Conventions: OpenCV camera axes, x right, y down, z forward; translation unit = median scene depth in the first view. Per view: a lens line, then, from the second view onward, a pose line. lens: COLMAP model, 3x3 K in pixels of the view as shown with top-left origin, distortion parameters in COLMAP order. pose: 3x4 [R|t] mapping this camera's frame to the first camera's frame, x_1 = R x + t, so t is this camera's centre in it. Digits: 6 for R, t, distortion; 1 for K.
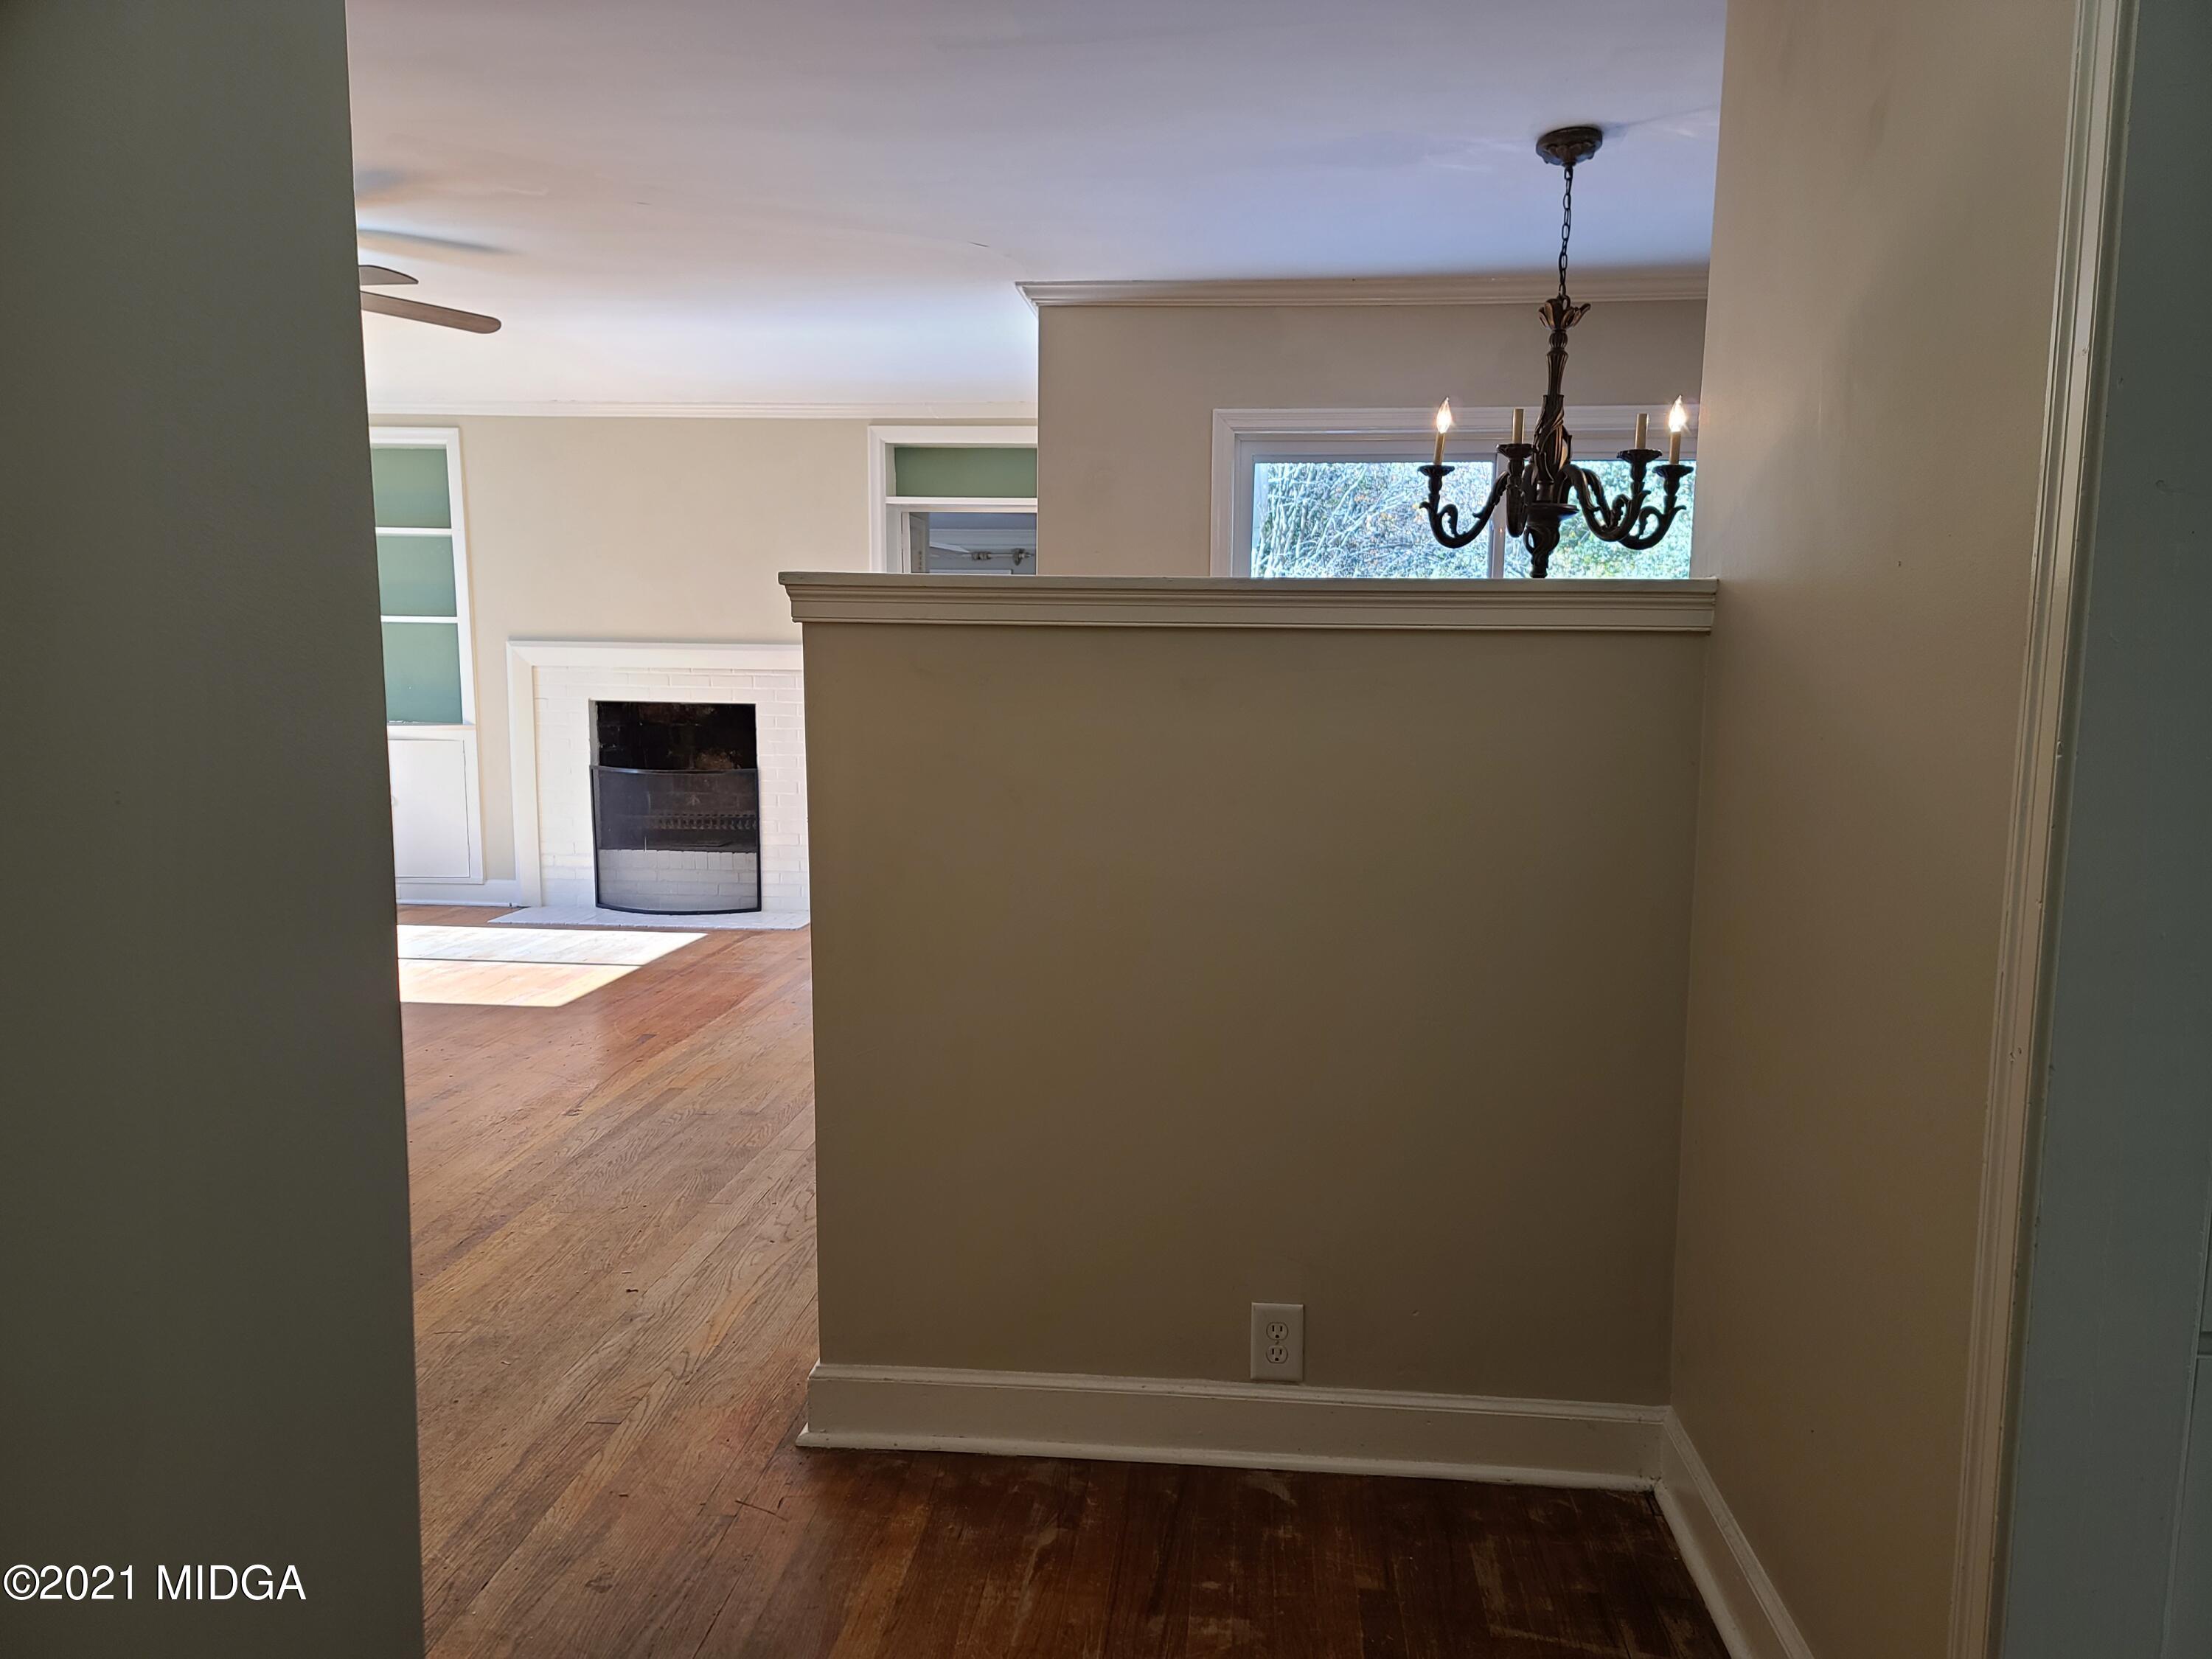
lens RADIAL K [[1602.3, 0, 1111.4], [0, 1602.3, 882.4], [0, 0, 1]] dist [0.082077, -0.079288]
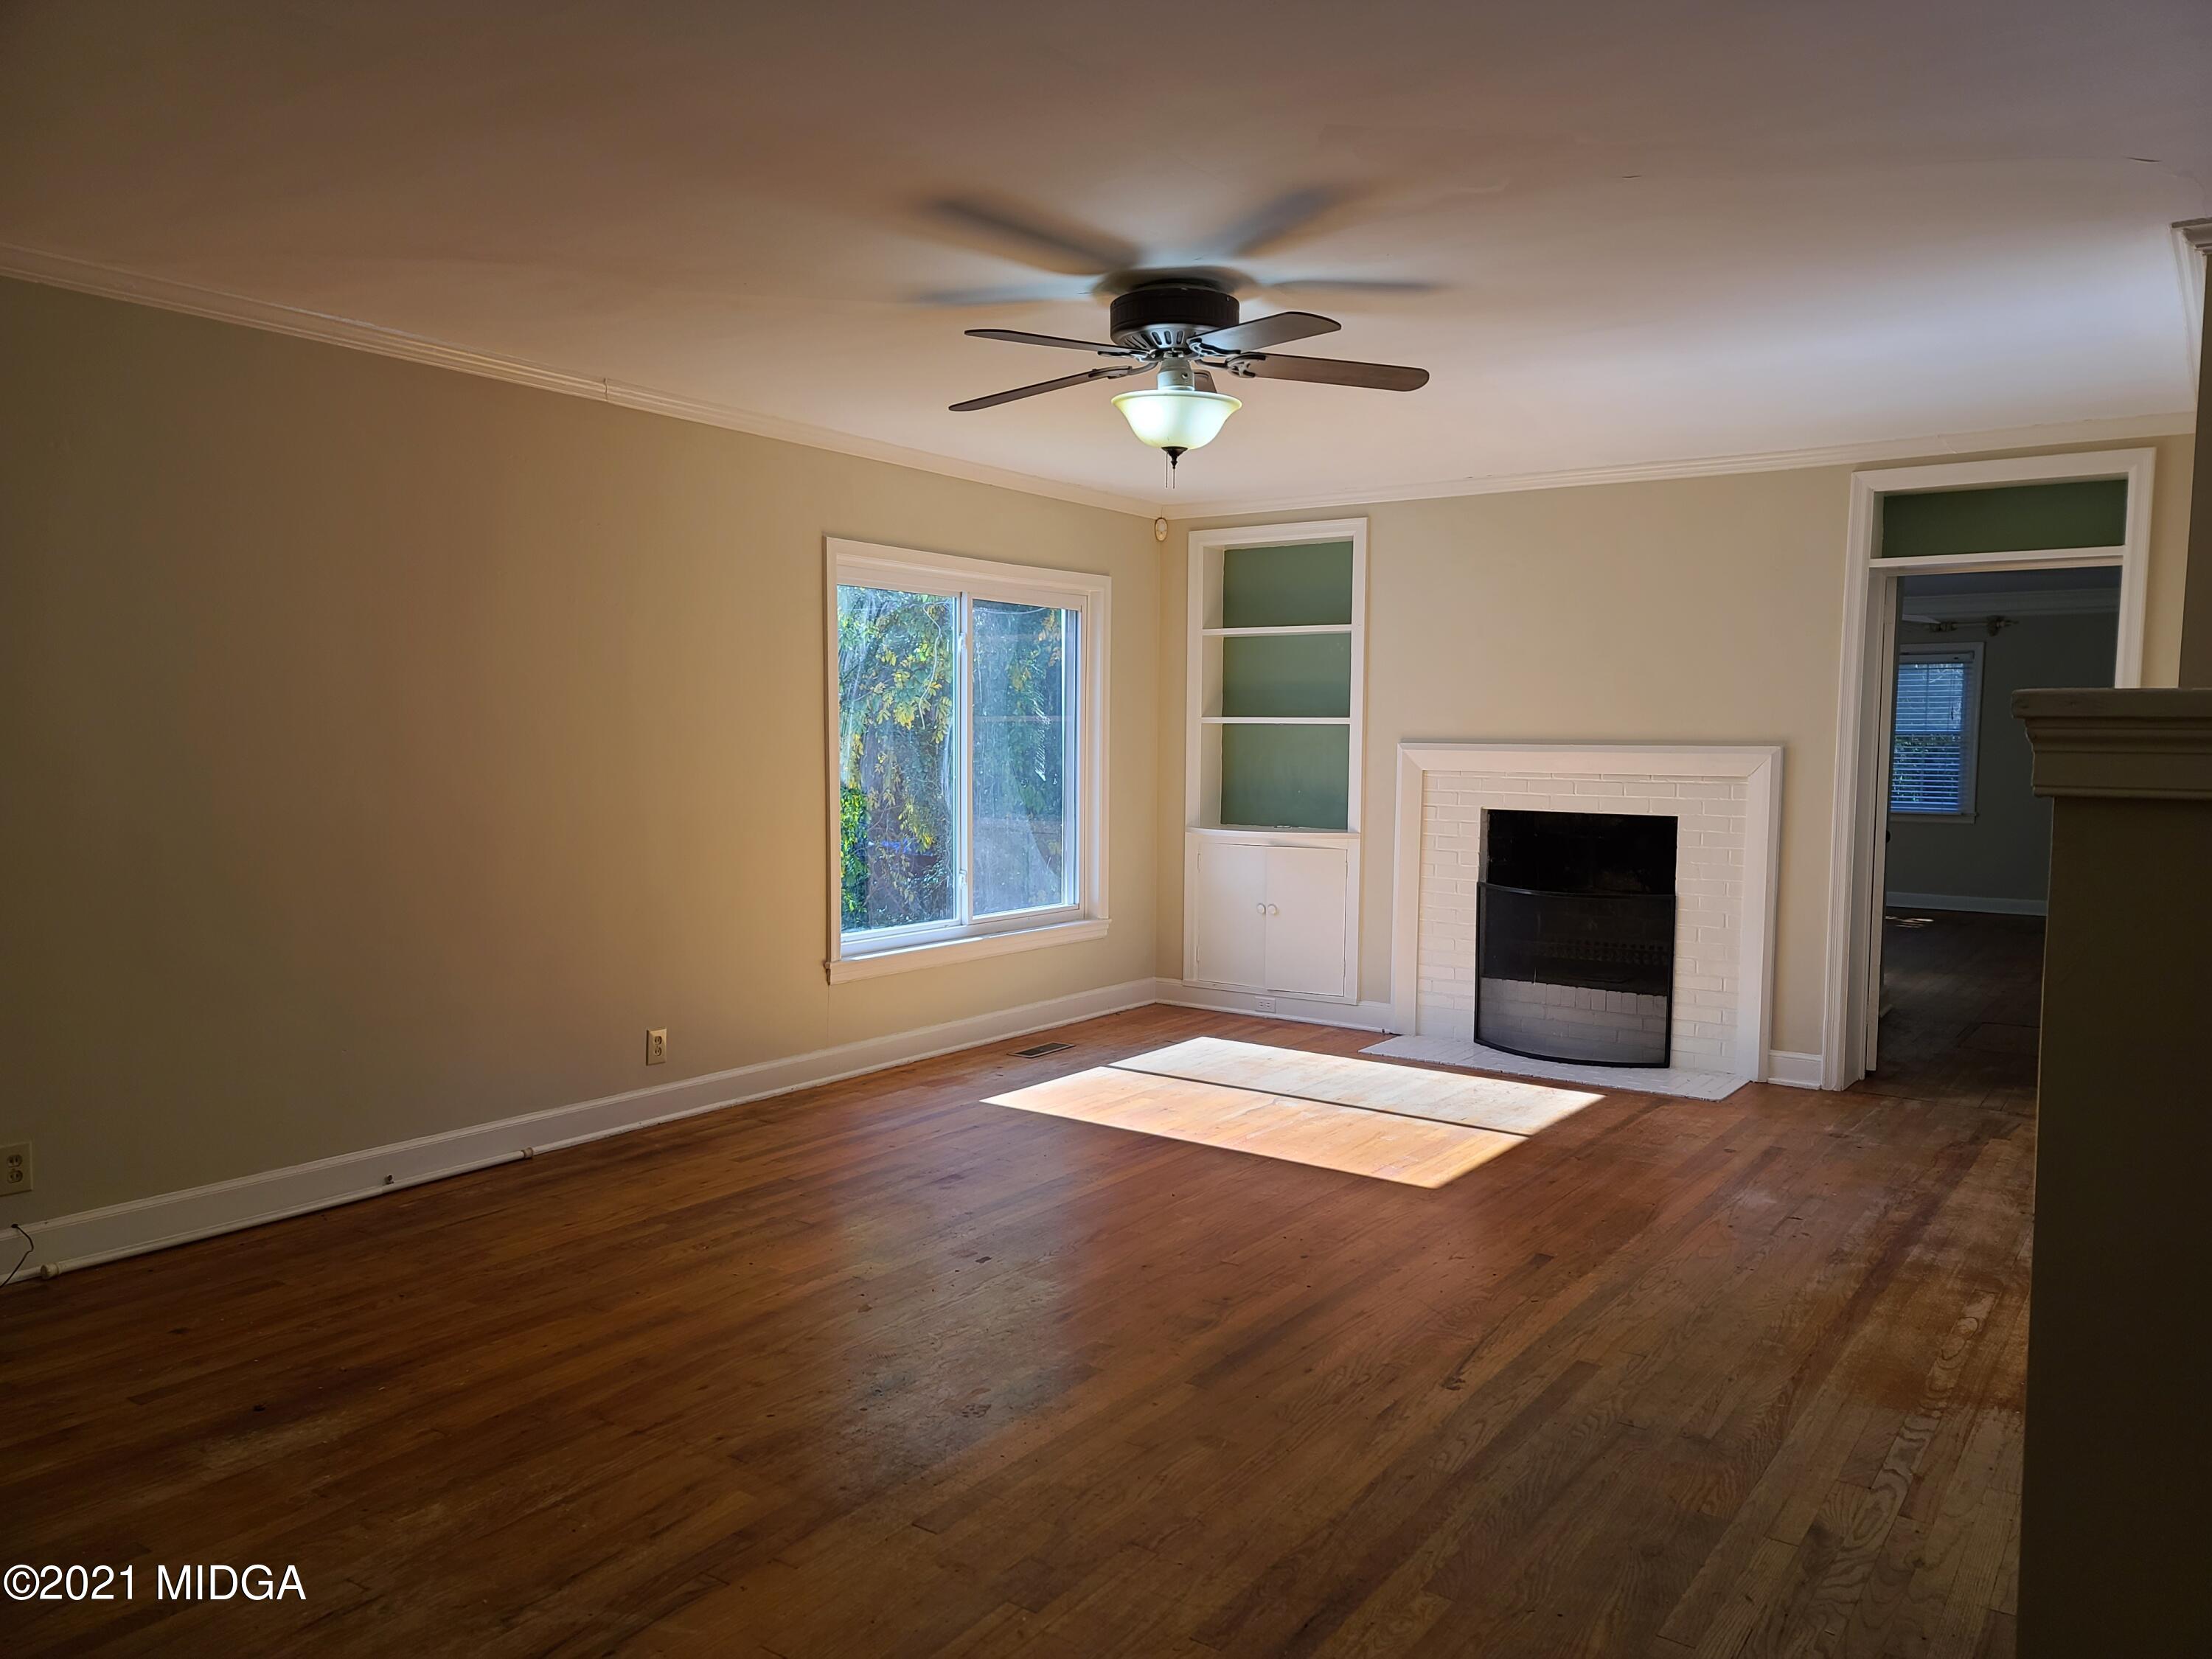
lens RADIAL K [[1594.1, 0, 1132.2], [0, 1594.1, 866.1], [0, 0, 1]] dist [0.084067, -0.049615]
pose [[0.871254, 0.040605, -0.489151, -0.062317], [-0.069268, 0.996770, -0.040634, -0.034110], [0.485921, 0.069285, 0.871252, 0.151260]]
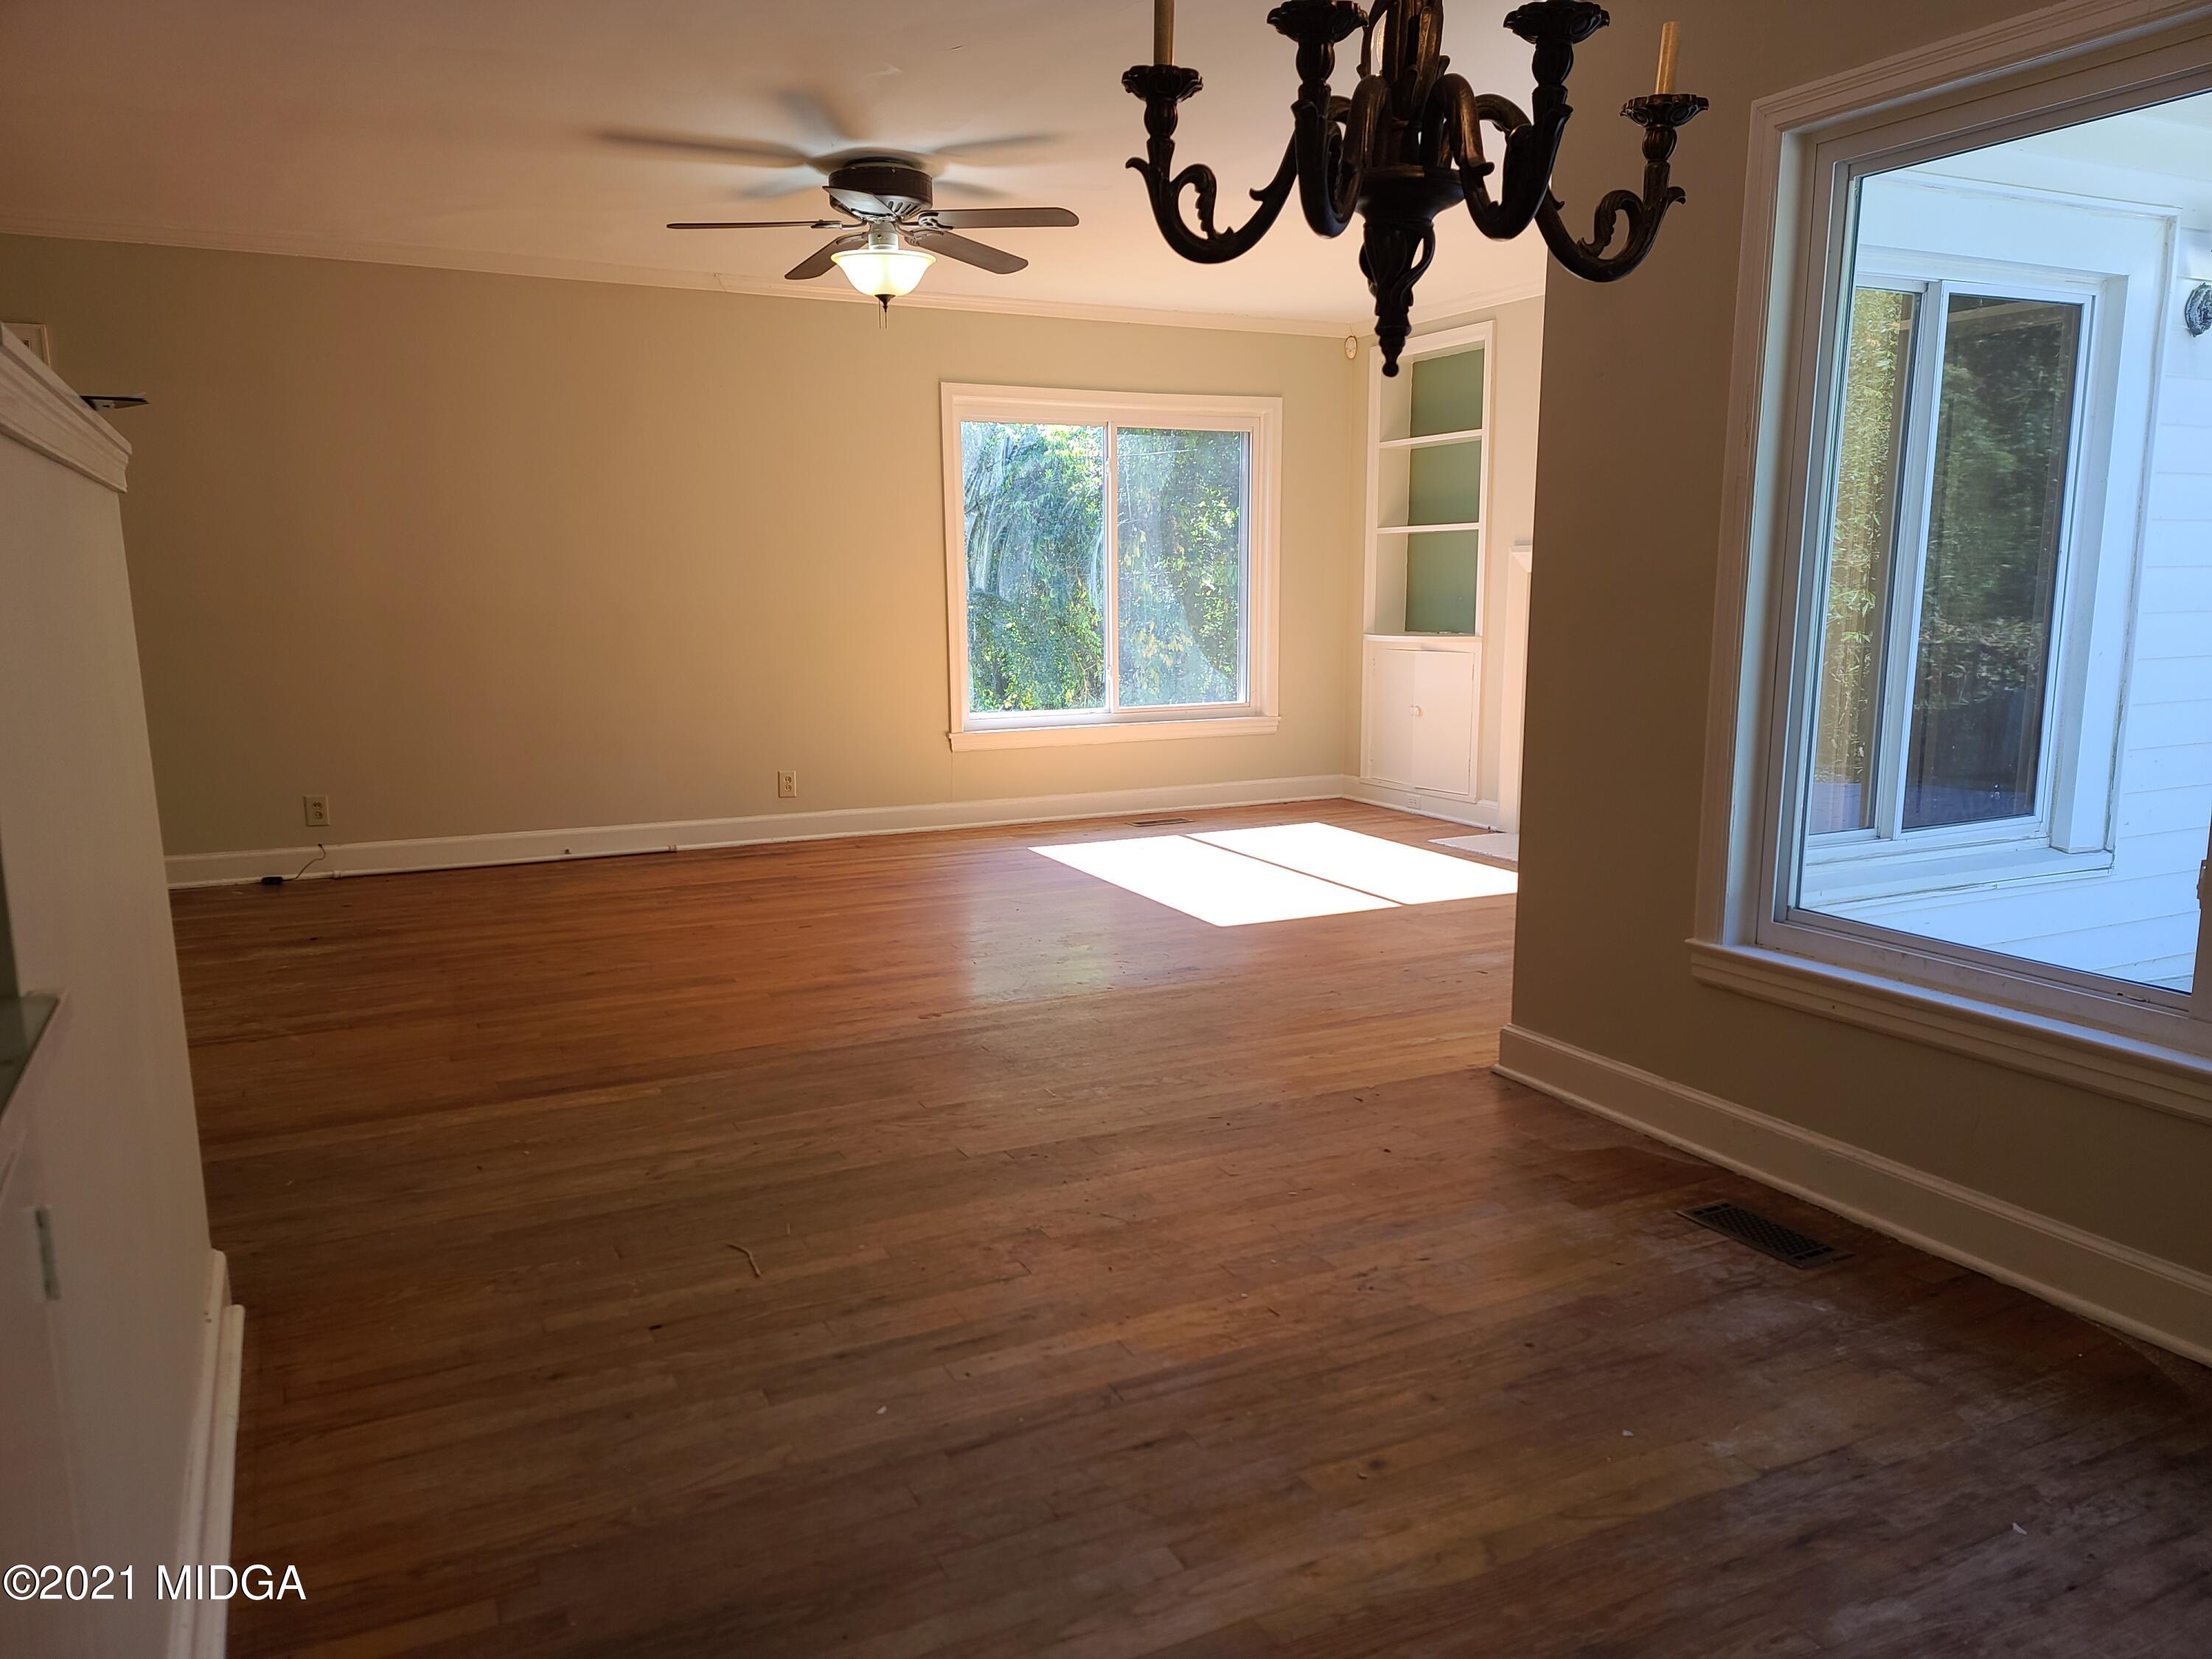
lens RADIAL K [[1607.6, 0, 1106.0], [0, 1607.6, 829.5], [0, 0, 1]] dist [0.067443, 0.001350]
pose [[0.526723, 0.120857, -0.841402, 0.321358], [-0.107195, 0.991383, 0.075295, -0.034213], [0.843251, 0.050534, 0.535139, 0.329622]]
